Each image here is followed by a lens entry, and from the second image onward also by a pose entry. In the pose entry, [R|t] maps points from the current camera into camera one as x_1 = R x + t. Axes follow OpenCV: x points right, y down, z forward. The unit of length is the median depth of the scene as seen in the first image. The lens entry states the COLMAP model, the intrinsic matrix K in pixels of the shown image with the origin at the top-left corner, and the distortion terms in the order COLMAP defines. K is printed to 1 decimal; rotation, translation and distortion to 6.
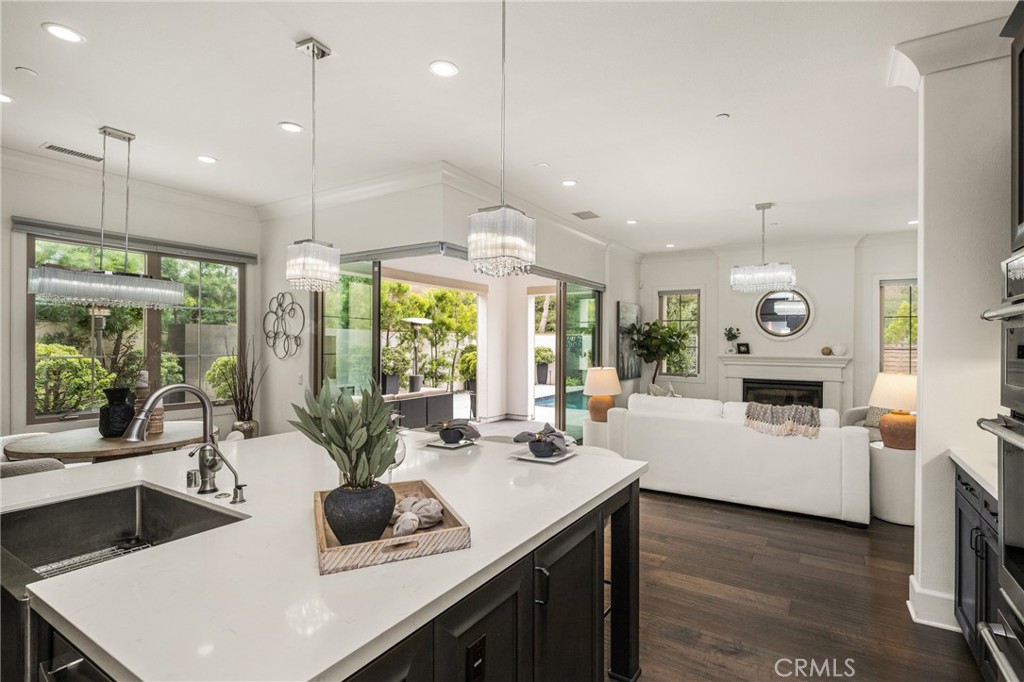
lens RADIAL K [[488.9, 0, 534.0], [0, 488.9, 343.8], [0, 0, 1]] dist [0.001664, 0.000183]
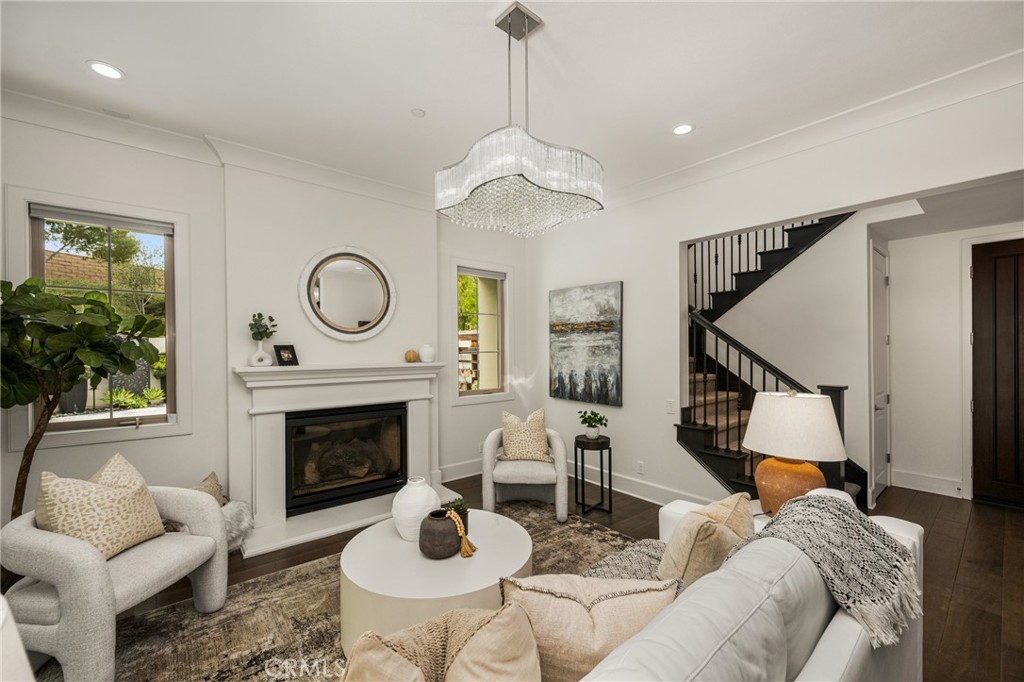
lens RADIAL K [[413.8, 0, 511.8], [0, 413.8, 349.6], [0, 0, 1]] dist [-0.000123, 0.000111]
pose [[0.321825, -0.008719, 0.946759, 0.086139], [0.005135, 0.999959, 0.007463, 0.001753], [-0.946785, 0.002459, 0.321856, 0.627167]]
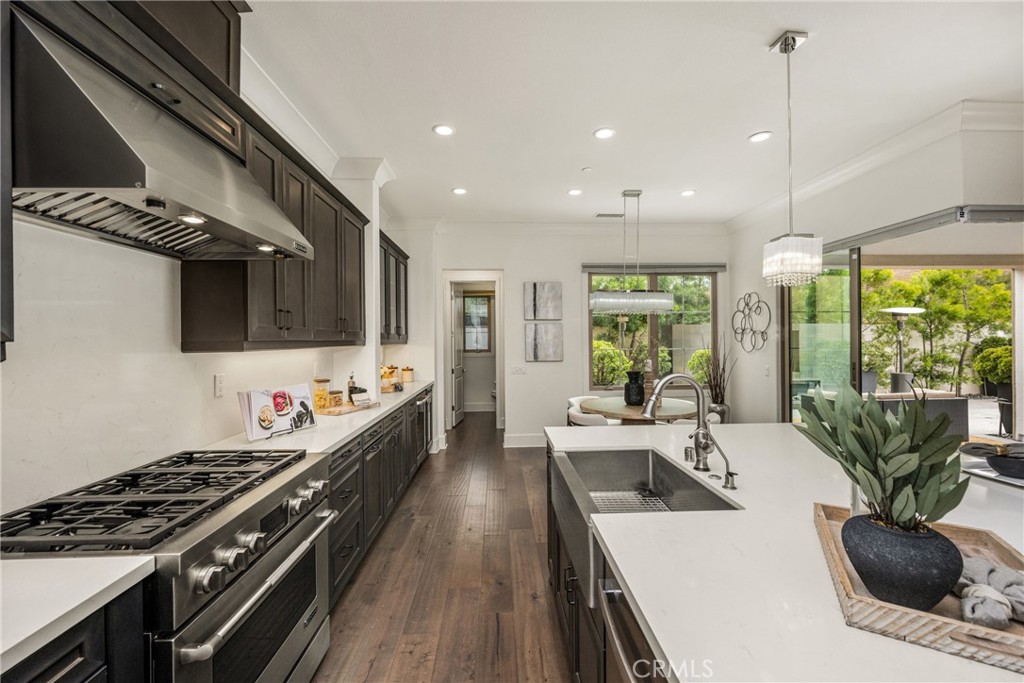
lens RADIAL K [[415.2, 0, 512.0], [0, 415.2, 341.5], [0, 0, 1]] dist [-0.010107, 0.000052]
pose [[0.551670, -0.006608, -0.834036, -0.016965], [0.011814, 0.999930, -0.000108, -0.000342], [0.833979, -0.009794, 0.551710, 0.016398]]
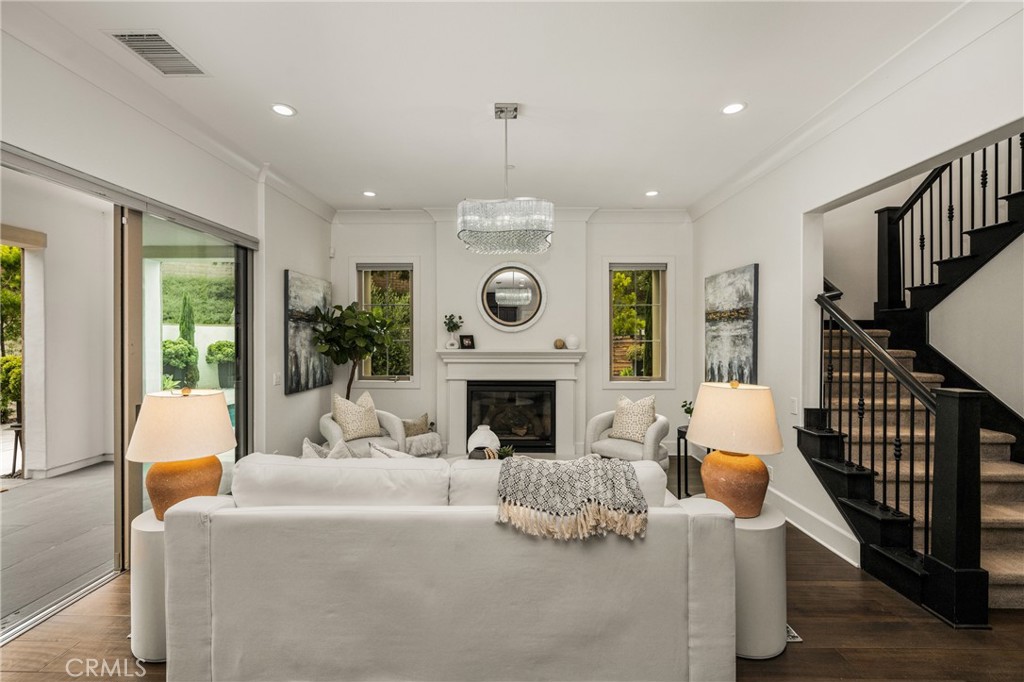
lens RADIAL K [[433.5, 0, 513.0], [0, 433.5, 338.1], [0, 0, 1]] dist [0.000901, -0.000046]
pose [[0.858334, -0.007600, 0.513035, 0.137827], [0.005671, 0.999970, 0.005325, 0.000337], [-0.513060, -0.001662, 0.858351, 0.372641]]
